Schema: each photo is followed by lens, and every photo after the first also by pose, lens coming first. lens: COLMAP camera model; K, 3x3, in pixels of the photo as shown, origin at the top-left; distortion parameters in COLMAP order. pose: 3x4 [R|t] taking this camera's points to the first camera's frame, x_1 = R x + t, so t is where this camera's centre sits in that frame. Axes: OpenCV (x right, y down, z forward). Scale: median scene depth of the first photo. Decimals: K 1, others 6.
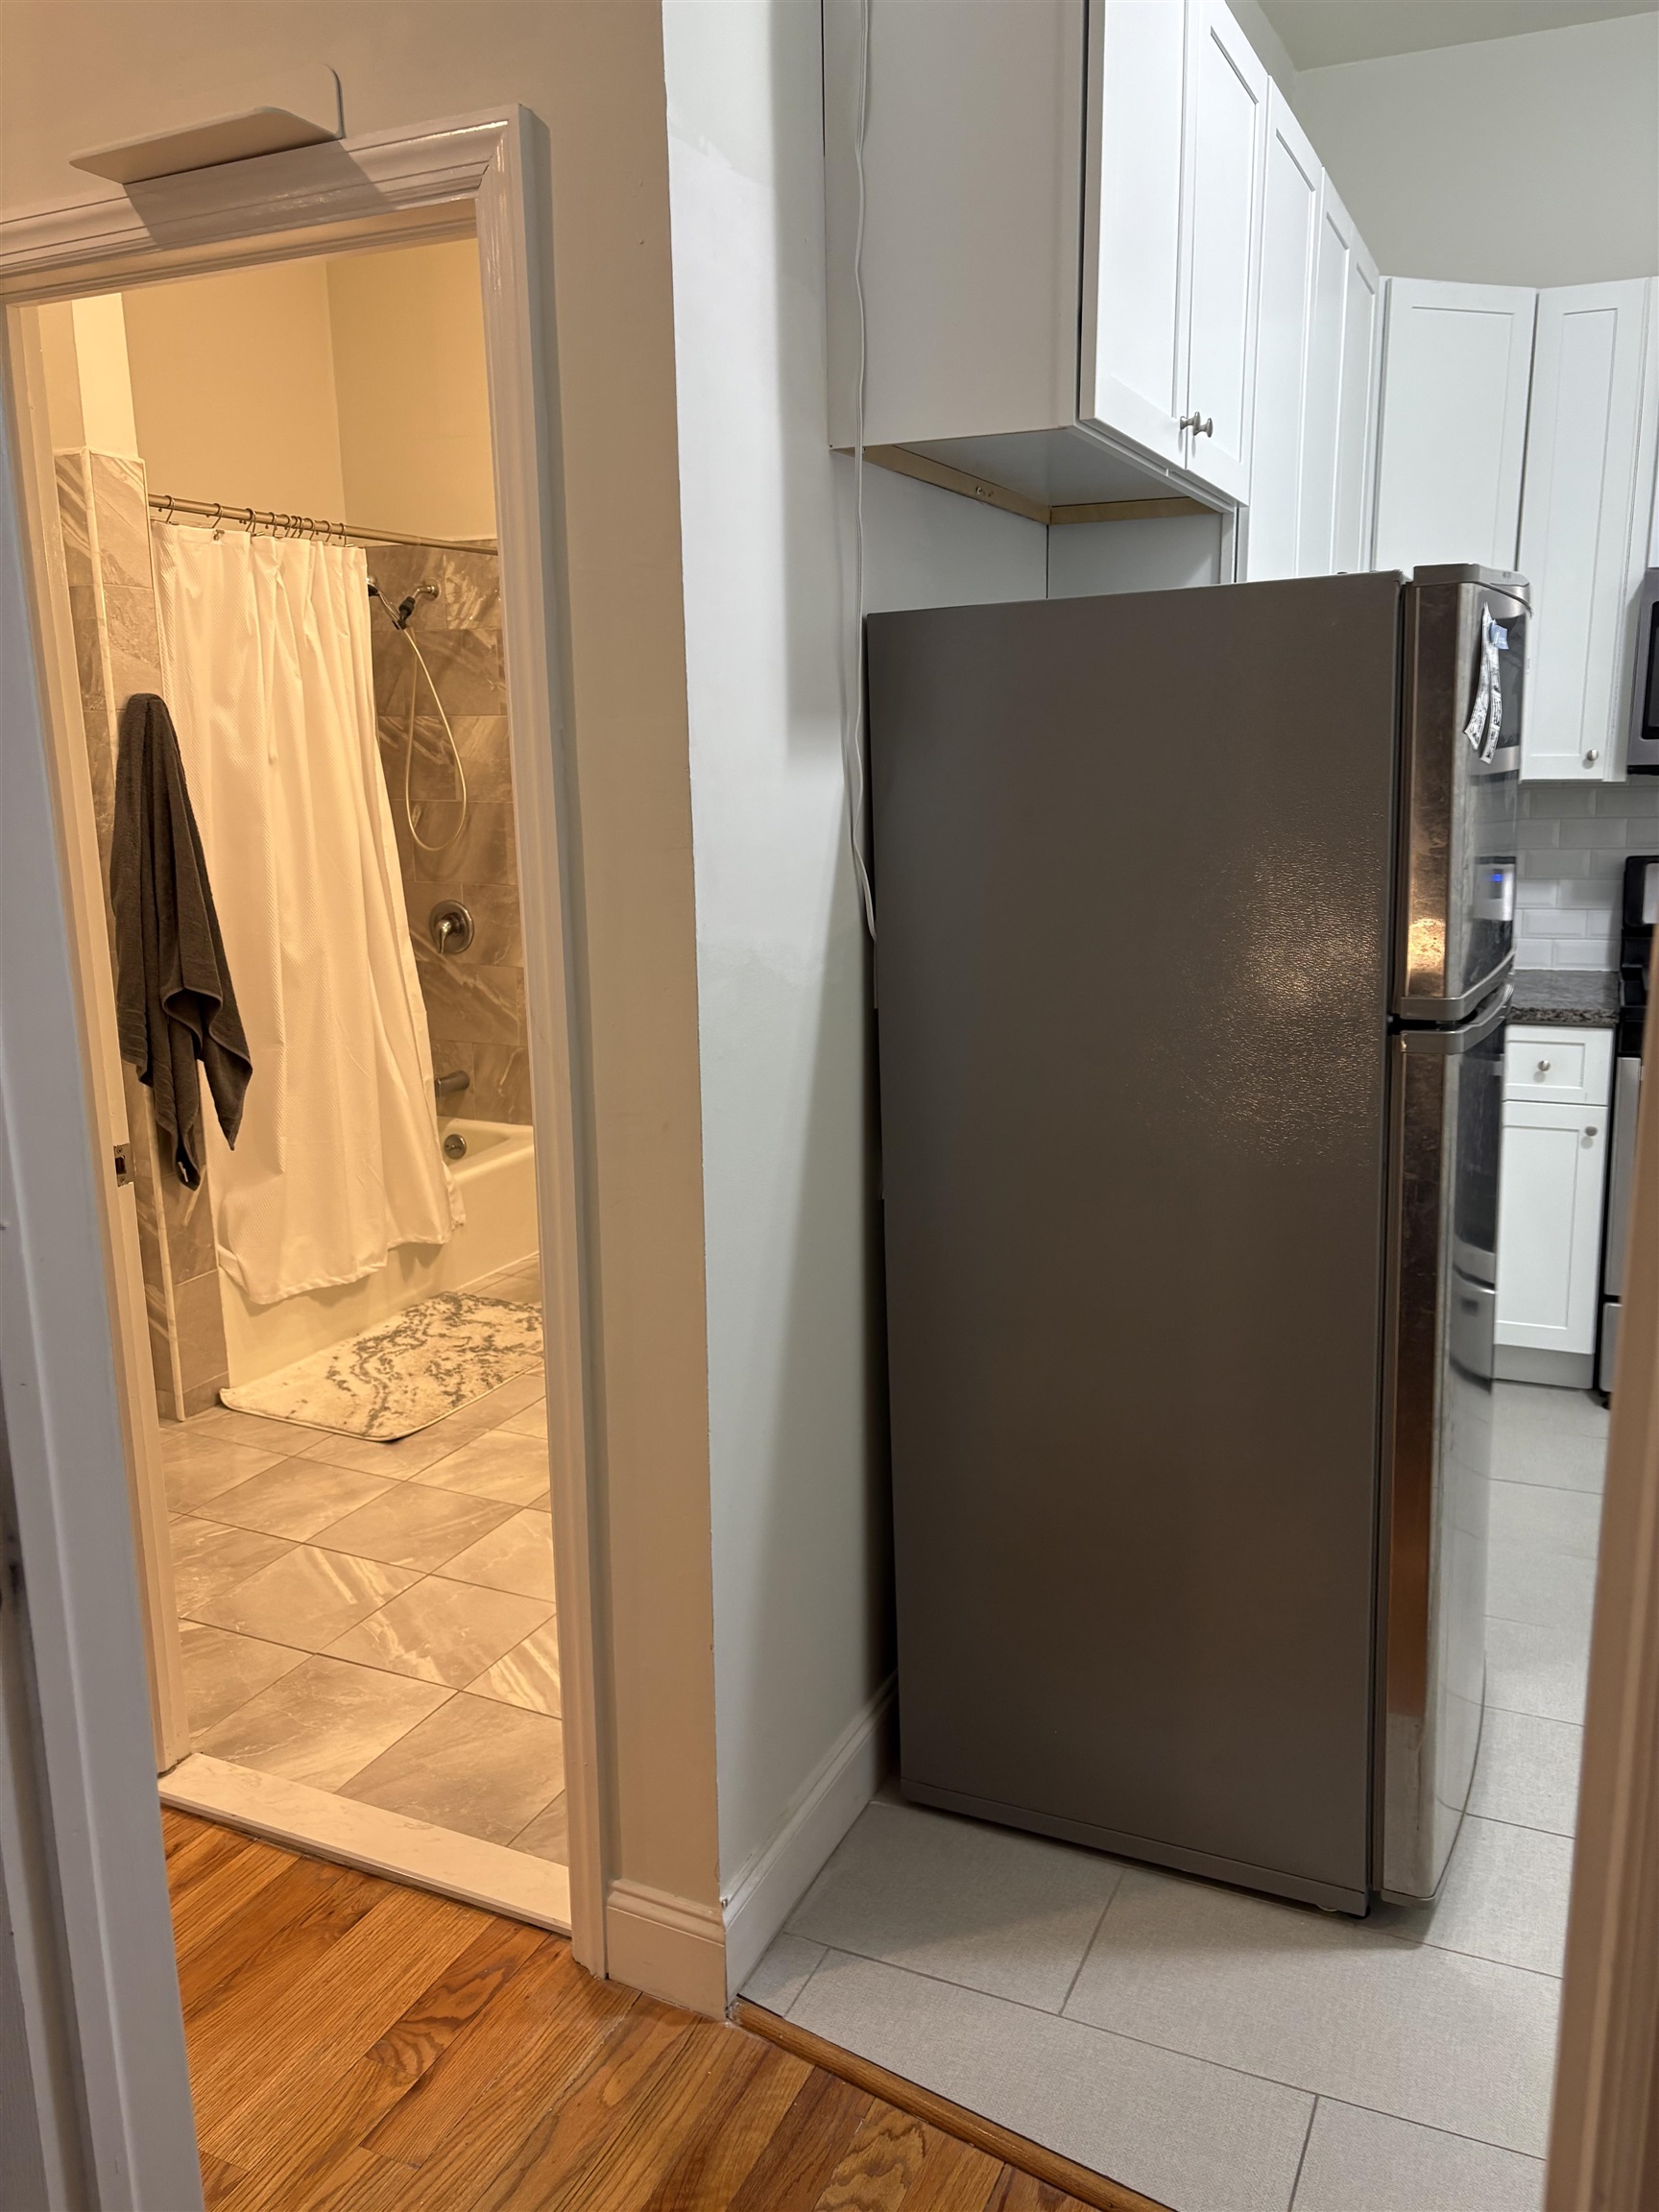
lens RADIAL K [[1674.6, 0, 845.2], [0, 1674.6, 1101.6], [0, 0, 1]] dist [0.044246, -0.035570]
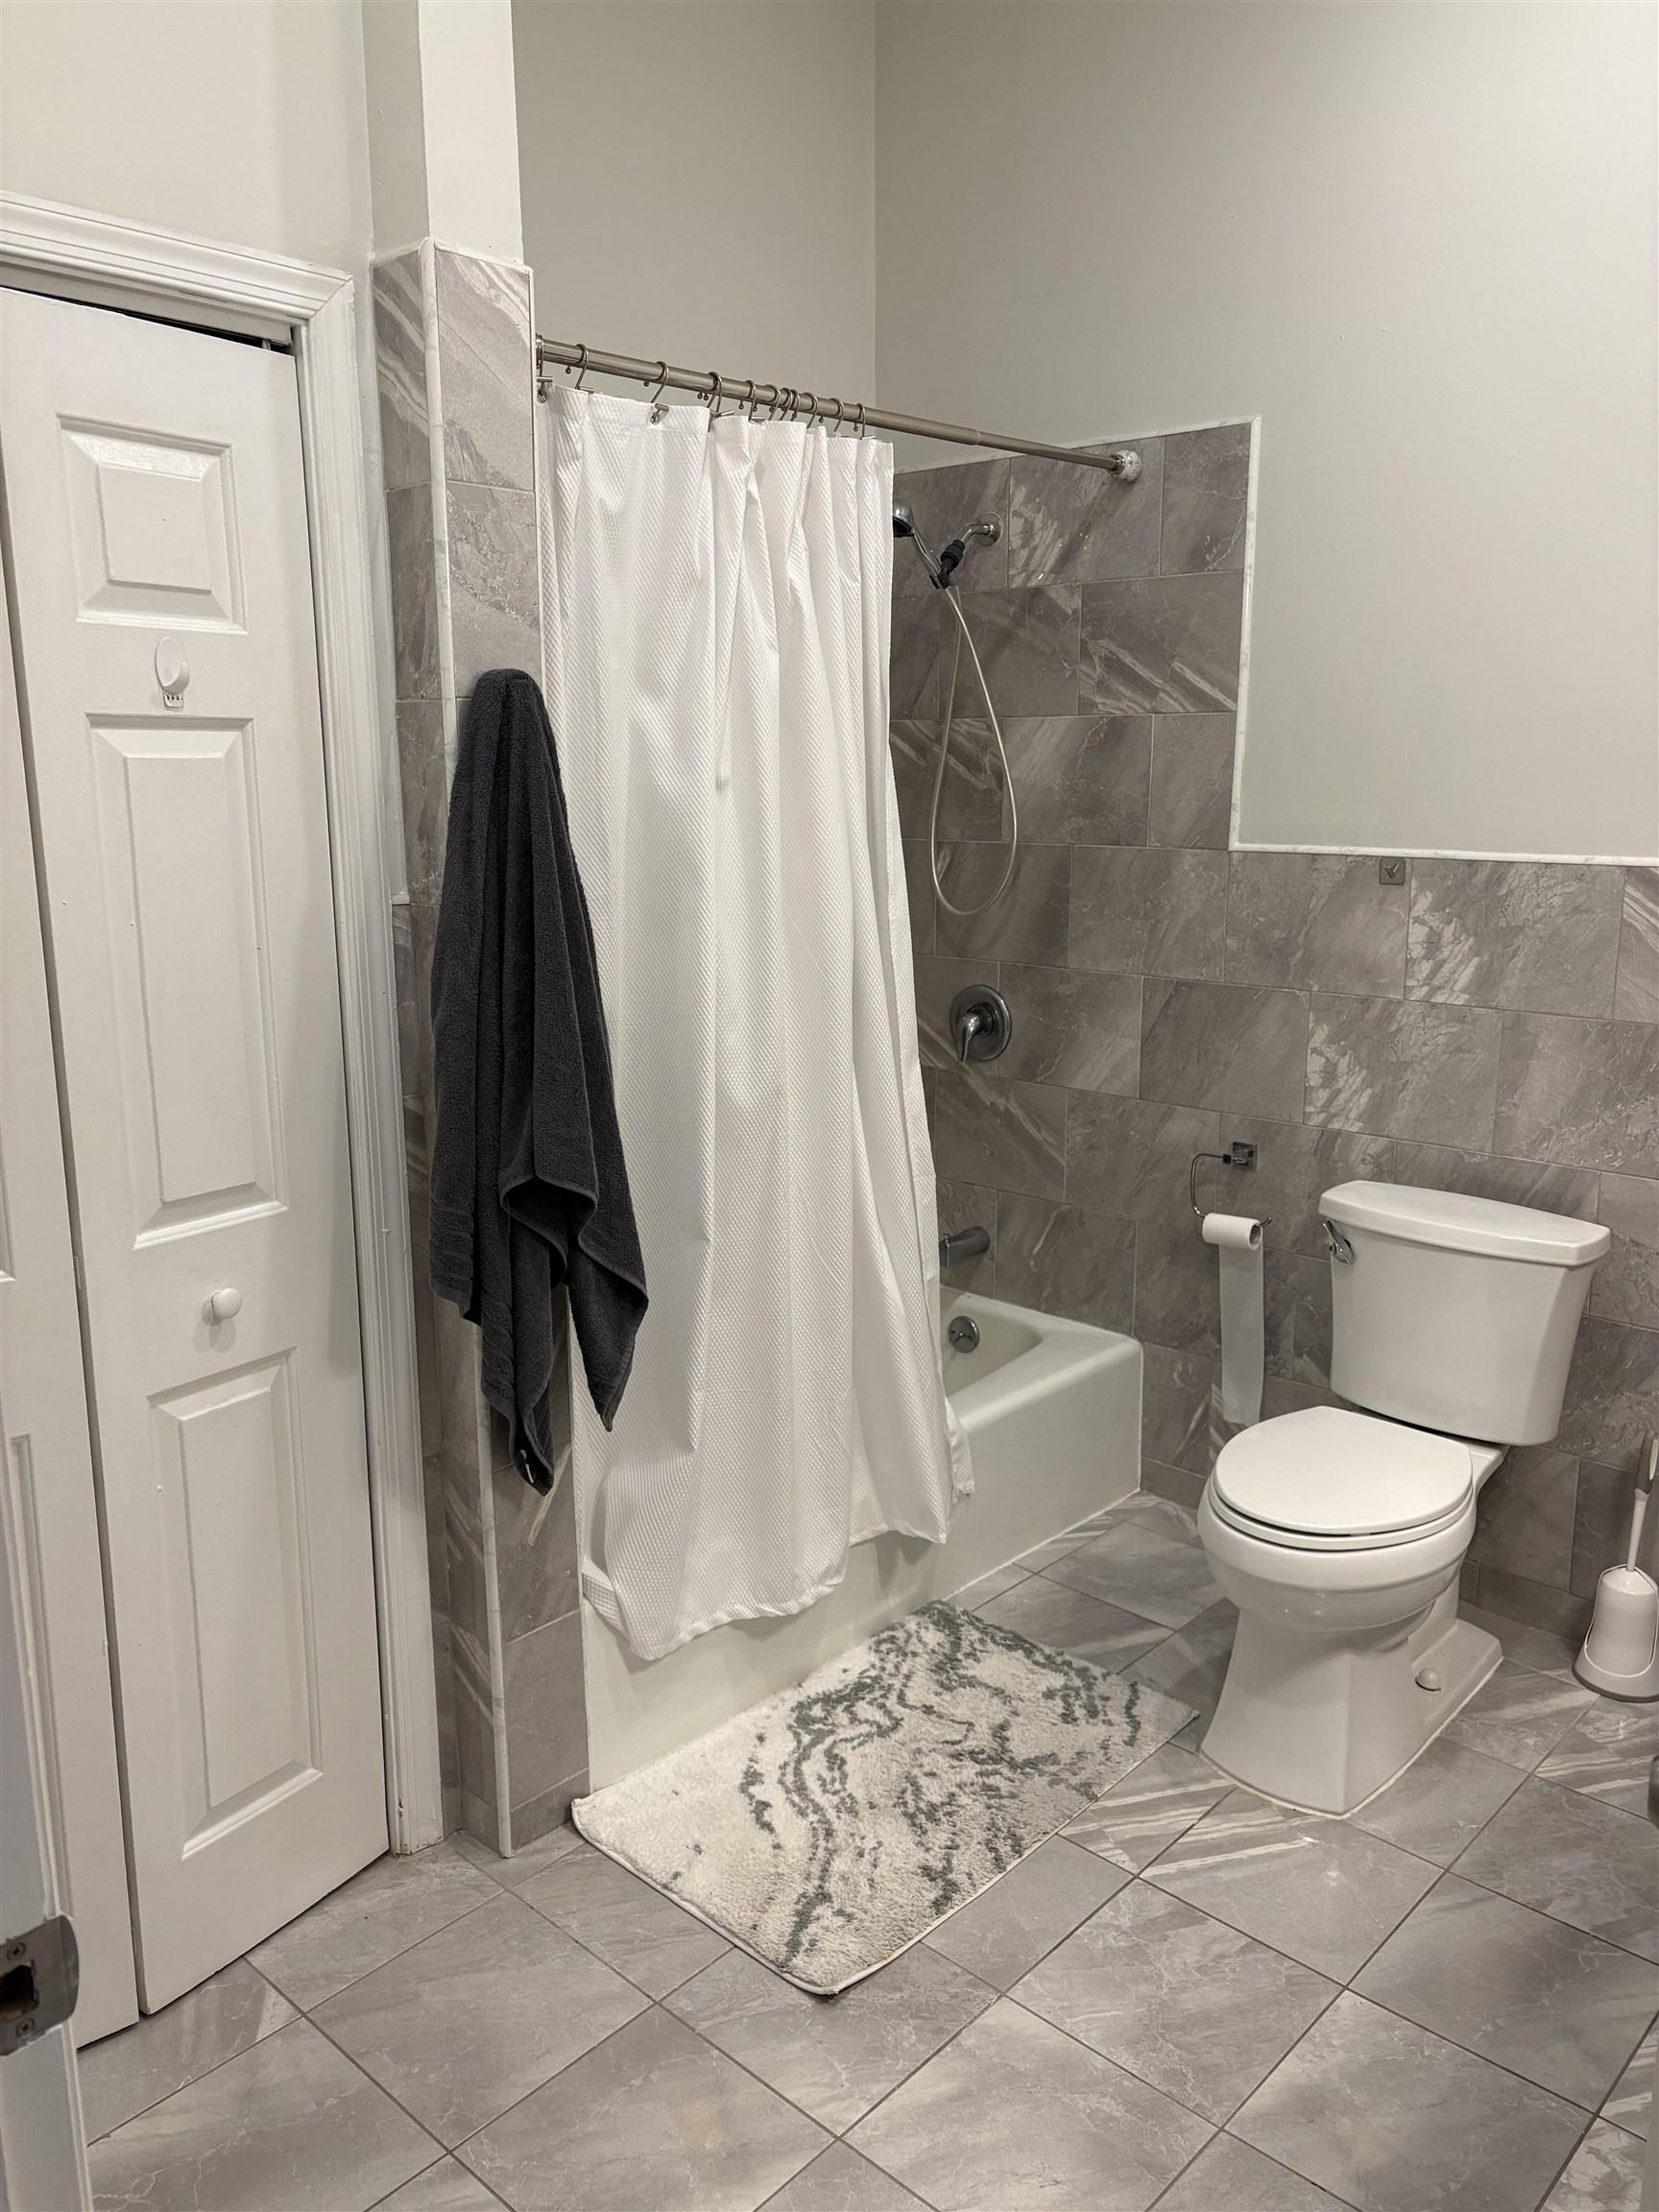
lens RADIAL K [[1674.6, 0, 815.6], [0, 1674.6, 1089.0], [0, 0, 1]] dist [0.044246, -0.035570]
pose [[0.948607, 0.061829, -0.310359, -0.109625], [-0.067684, 0.997674, -0.008122, -0.087876], [0.309135, 0.028711, 0.950585, 0.426482]]
